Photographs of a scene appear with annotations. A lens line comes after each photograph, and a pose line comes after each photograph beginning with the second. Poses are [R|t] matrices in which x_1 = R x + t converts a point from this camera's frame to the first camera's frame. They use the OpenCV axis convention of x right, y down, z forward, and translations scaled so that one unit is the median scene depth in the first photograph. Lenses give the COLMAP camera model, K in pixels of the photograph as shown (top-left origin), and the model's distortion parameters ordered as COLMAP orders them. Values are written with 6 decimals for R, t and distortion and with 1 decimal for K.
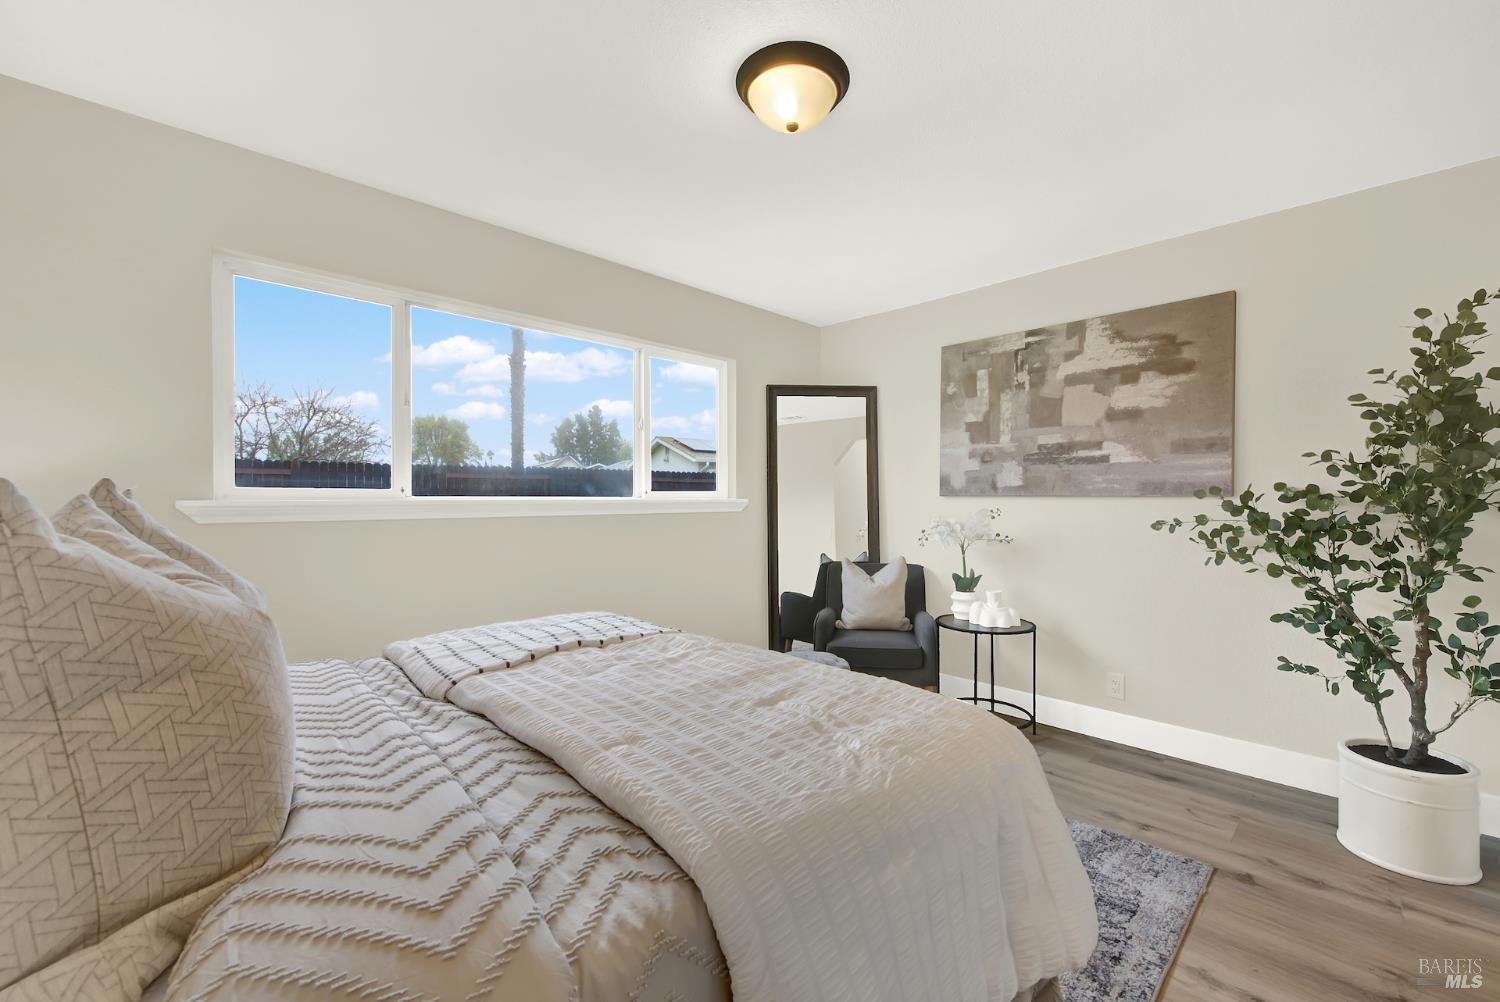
lens RADIAL K [[611.9, 0, 748.7], [0, 611.9, 497.3], [0, 0, 1]] dist [0.002232, -0.002452]
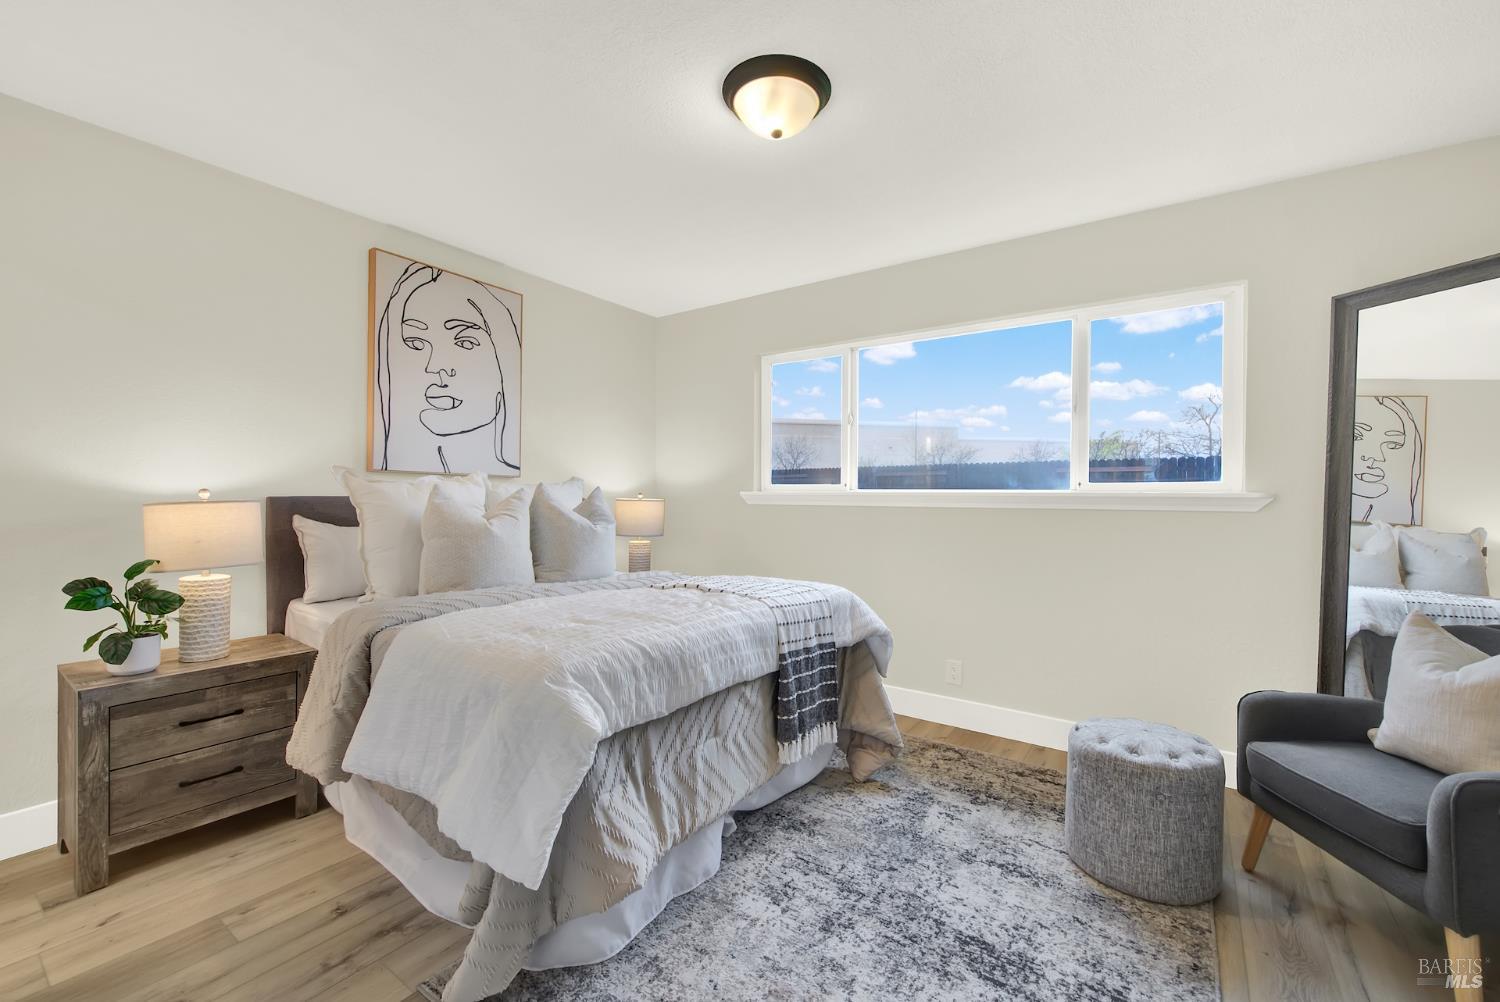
lens RADIAL K [[611.9, 0, 748.9], [0, 611.9, 502.7], [0, 0, 1]] dist [0.002232, -0.002452]
pose [[0.178948, 0.018946, -0.983676, 0.682927], [-0.003962, 0.999820, 0.018536, 0.002967], [0.983851, 0.000581, 0.178991, 0.471354]]
